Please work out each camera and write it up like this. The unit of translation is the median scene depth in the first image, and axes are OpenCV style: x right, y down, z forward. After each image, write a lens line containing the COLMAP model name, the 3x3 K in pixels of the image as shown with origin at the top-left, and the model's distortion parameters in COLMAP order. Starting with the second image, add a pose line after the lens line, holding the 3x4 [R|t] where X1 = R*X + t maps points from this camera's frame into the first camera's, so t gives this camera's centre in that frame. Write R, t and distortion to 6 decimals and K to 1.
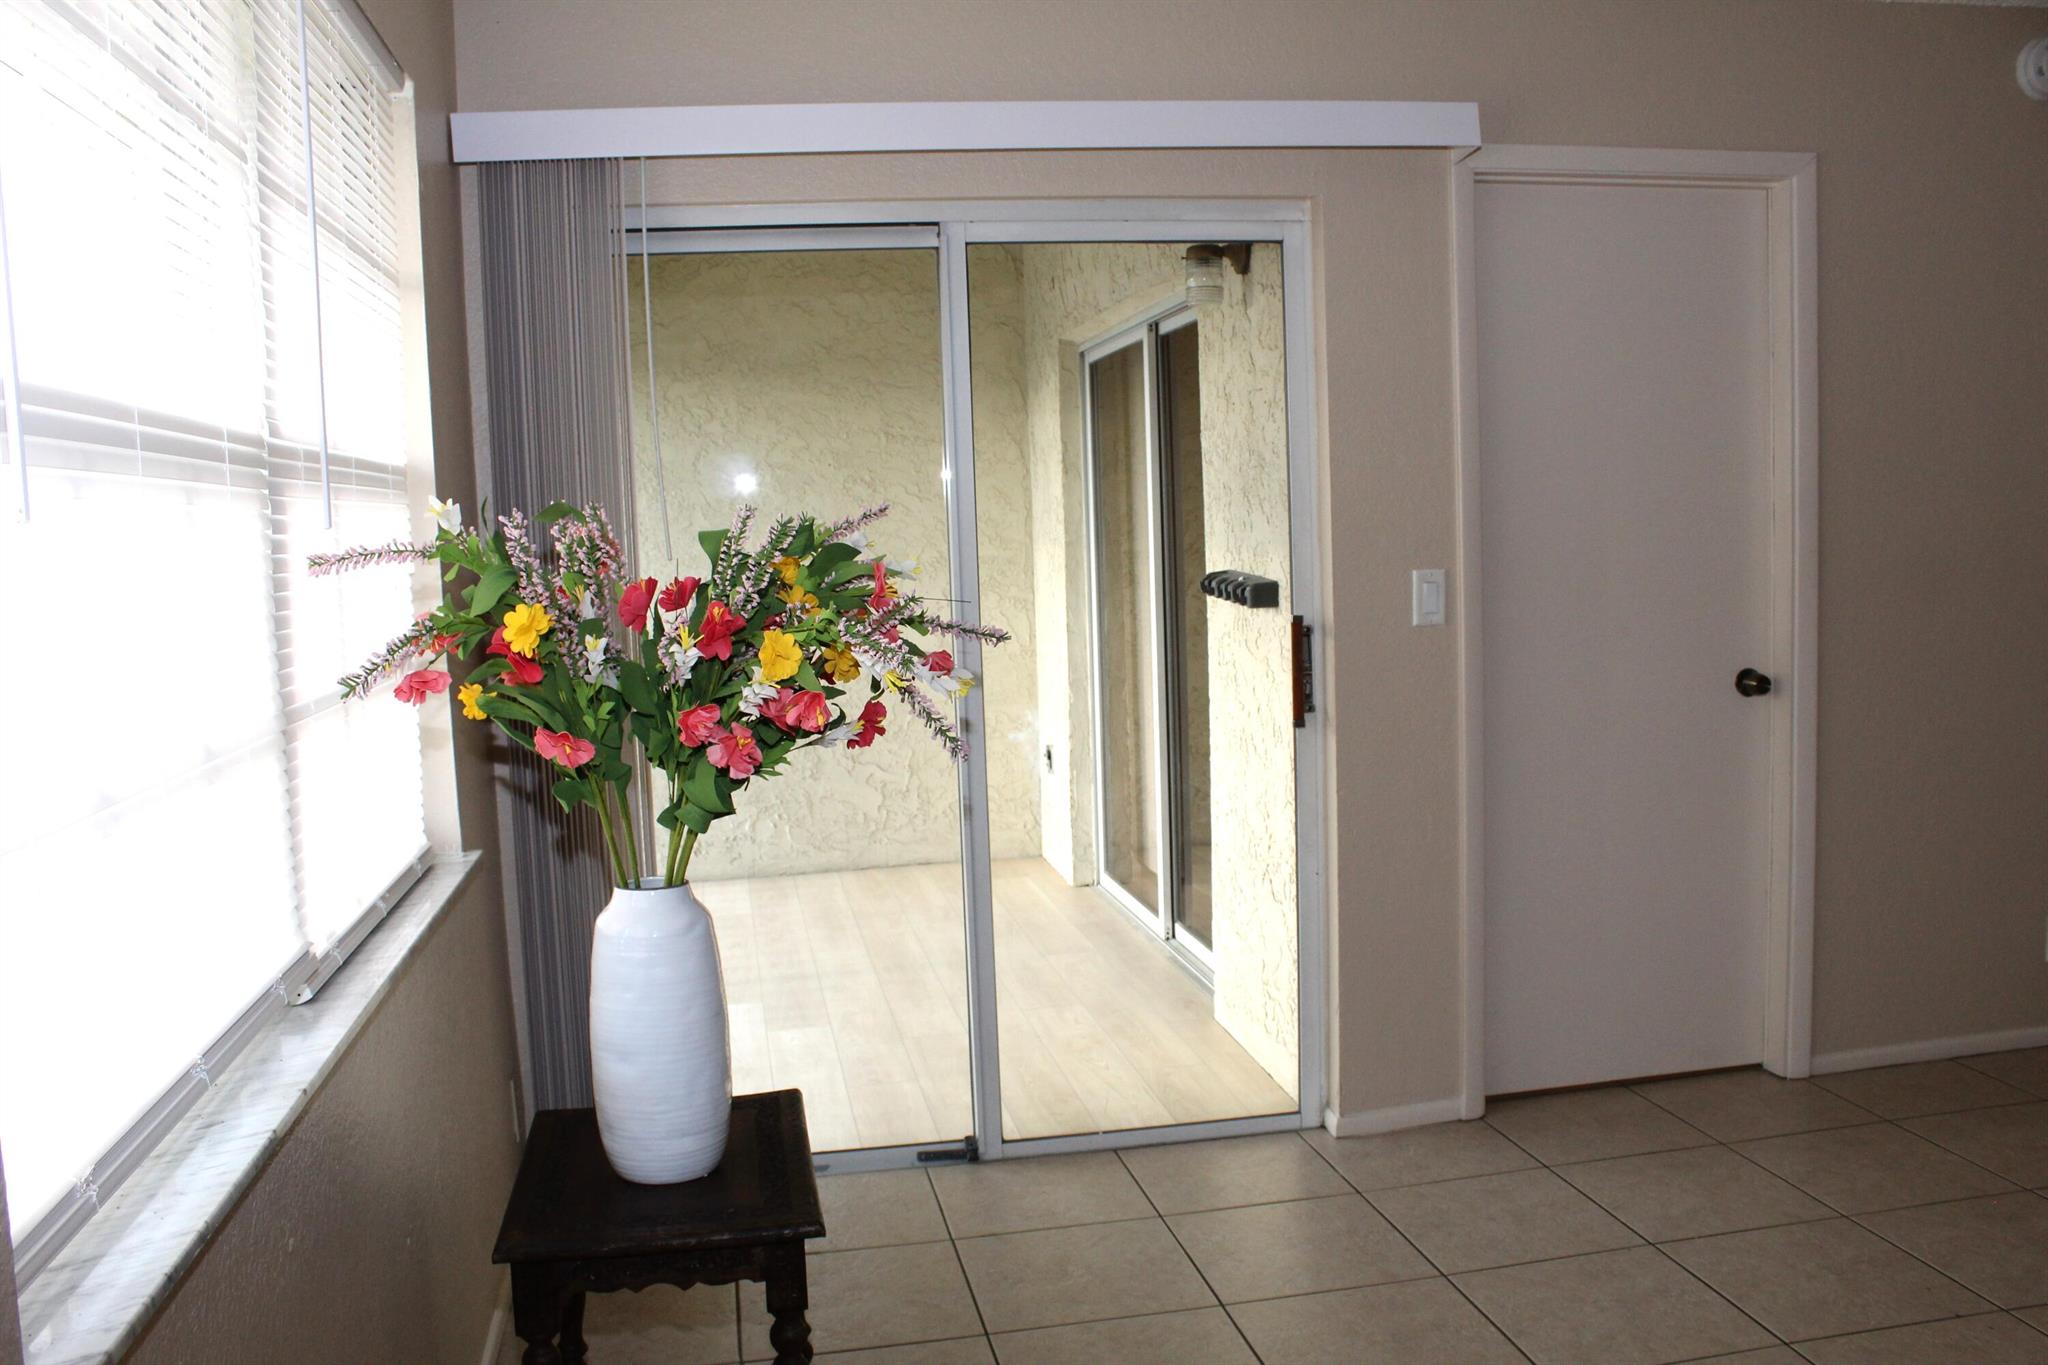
lens RADIAL K [[1729.6, 0, 1049.0], [0, 1729.6, 682.5], [0, 0, 1]] dist [-0.156496, 0.138292]
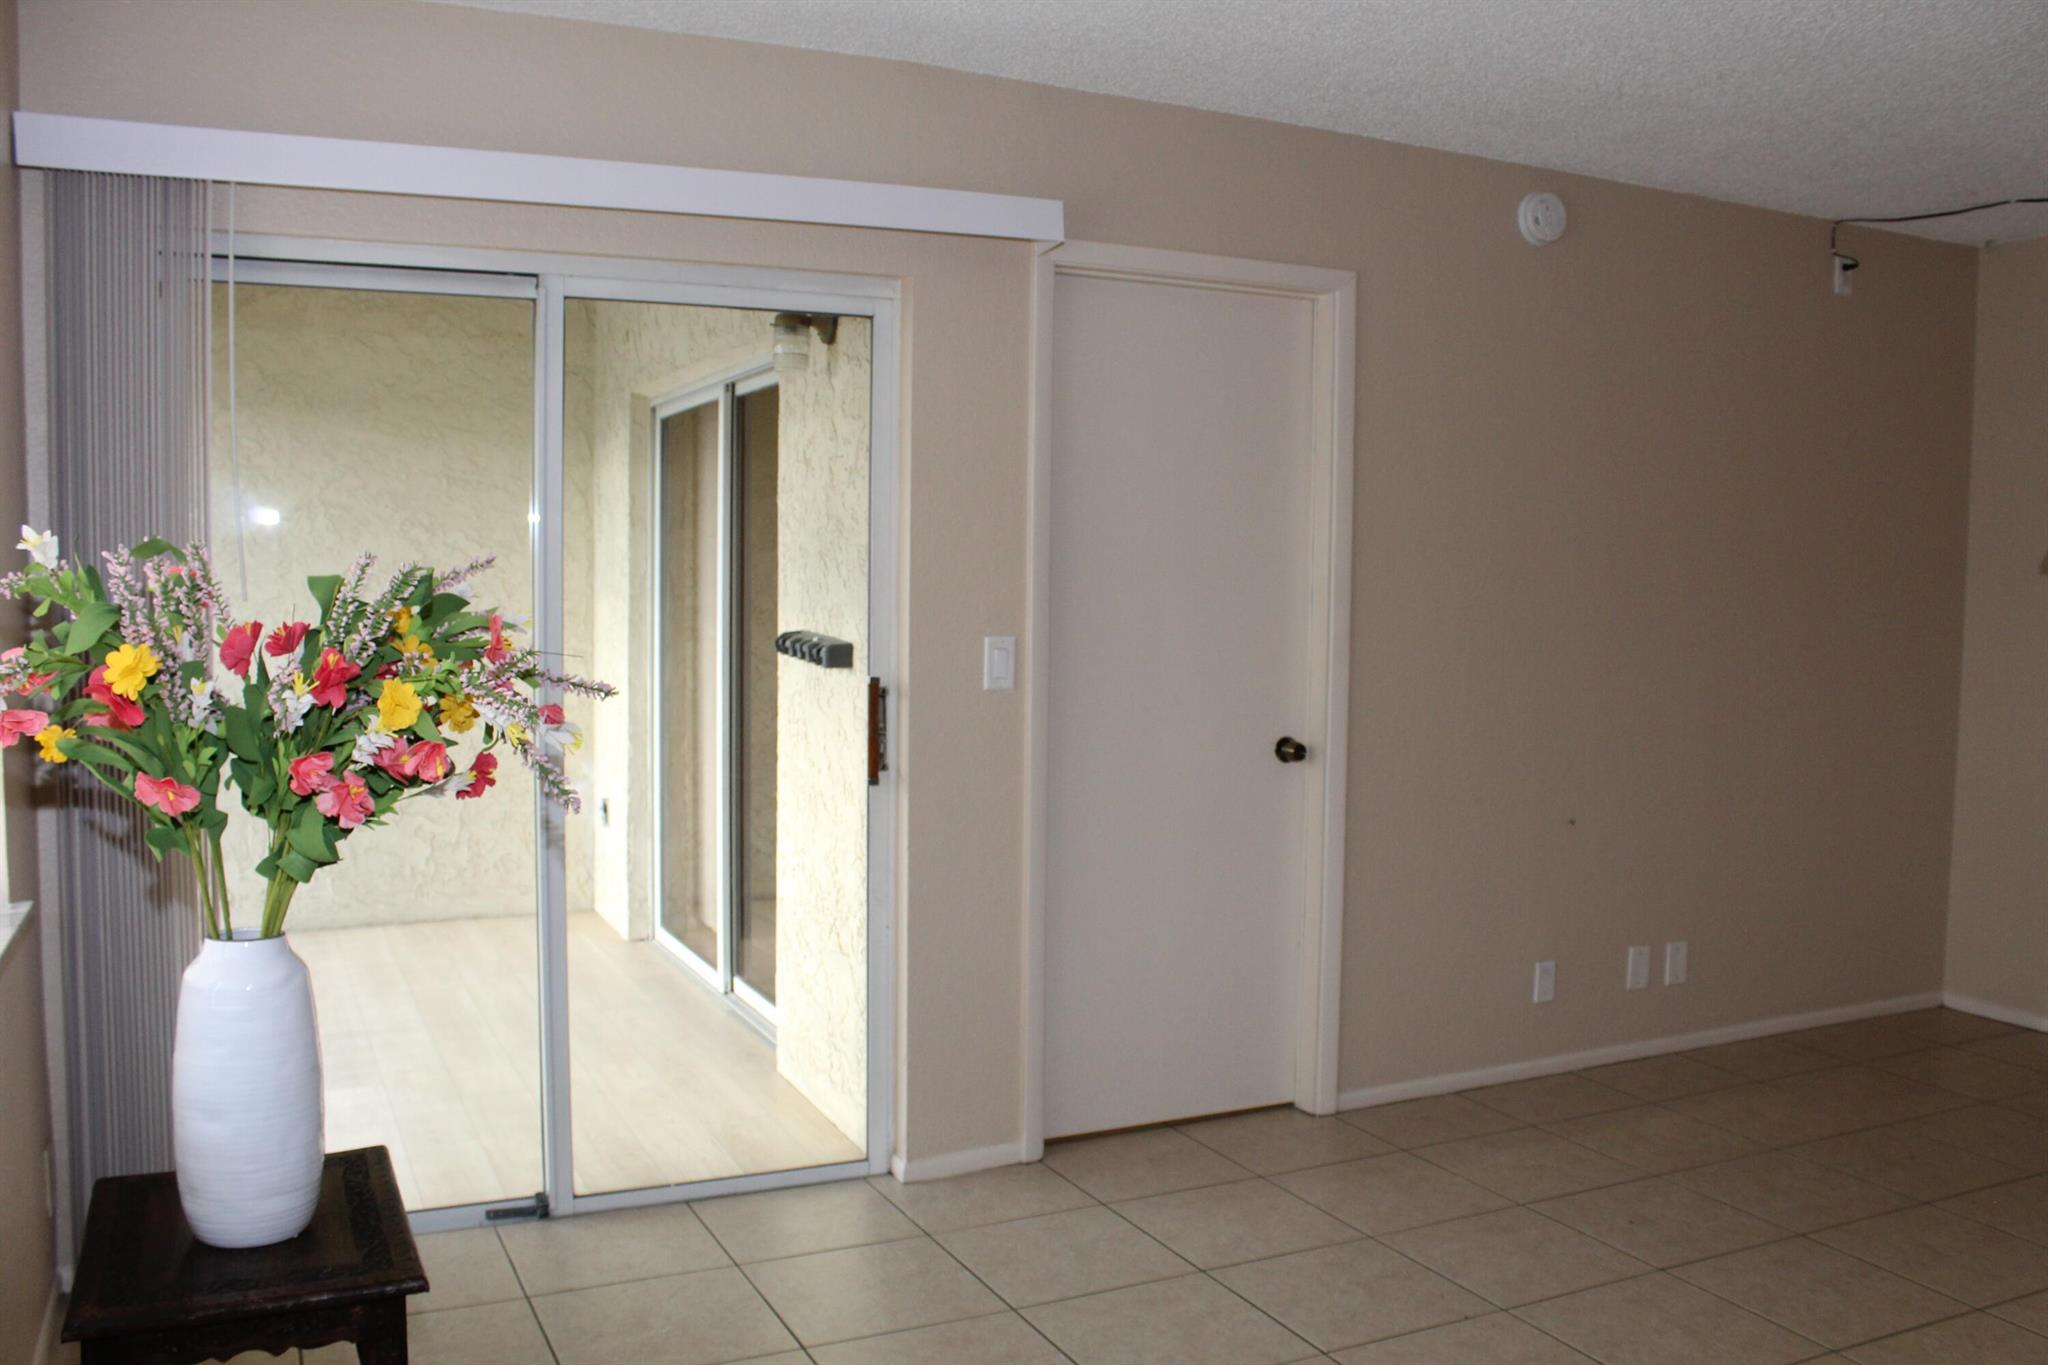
lens RADIAL K [[1729.6, 0, 1047.4], [0, 1729.6, 679.3], [0, 0, 1]] dist [-0.156496, 0.138292]
pose [[0.963103, 0.029650, 0.267496, -0.031217], [-0.020335, 0.999089, -0.037529, -0.000597], [-0.268365, 0.030705, 0.962828, -0.025613]]
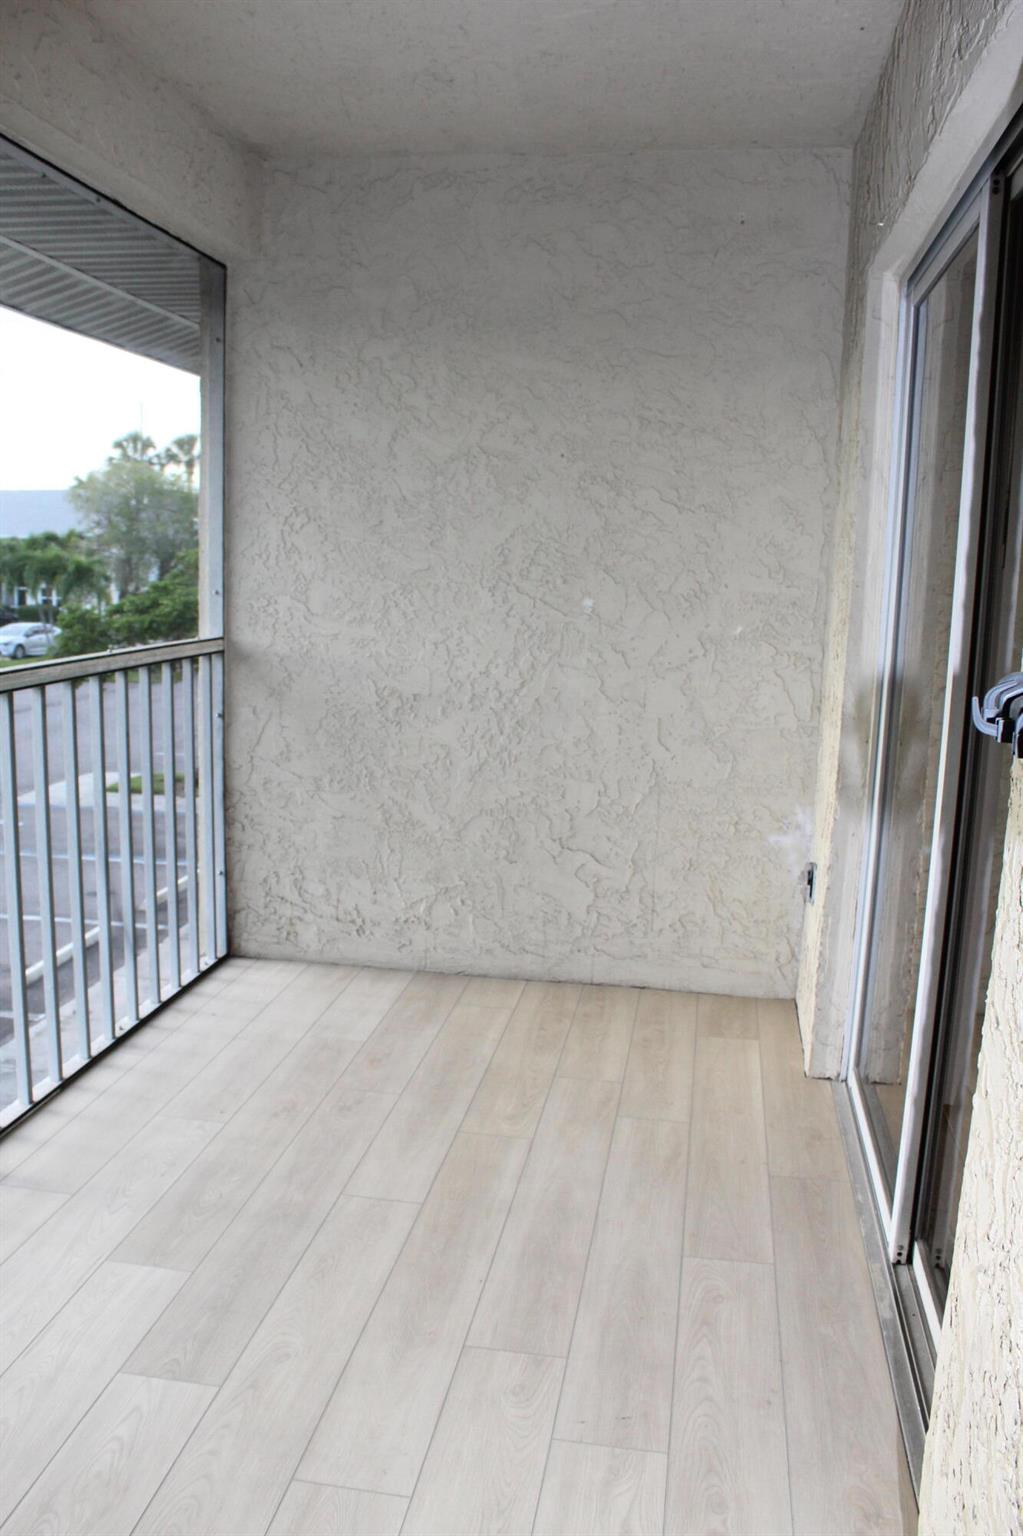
lens RADIAL K [[1298.7, 0, 487.1], [0, 1298.7, 779.3], [0, 0, 1]] dist [-0.157674, 0.138771]
pose [[0.930277, 0.123091, -0.345592, 0.080691], [-0.096824, 0.991009, 0.092337, -0.051787], [0.353850, -0.052438, 0.933831, 0.679053]]
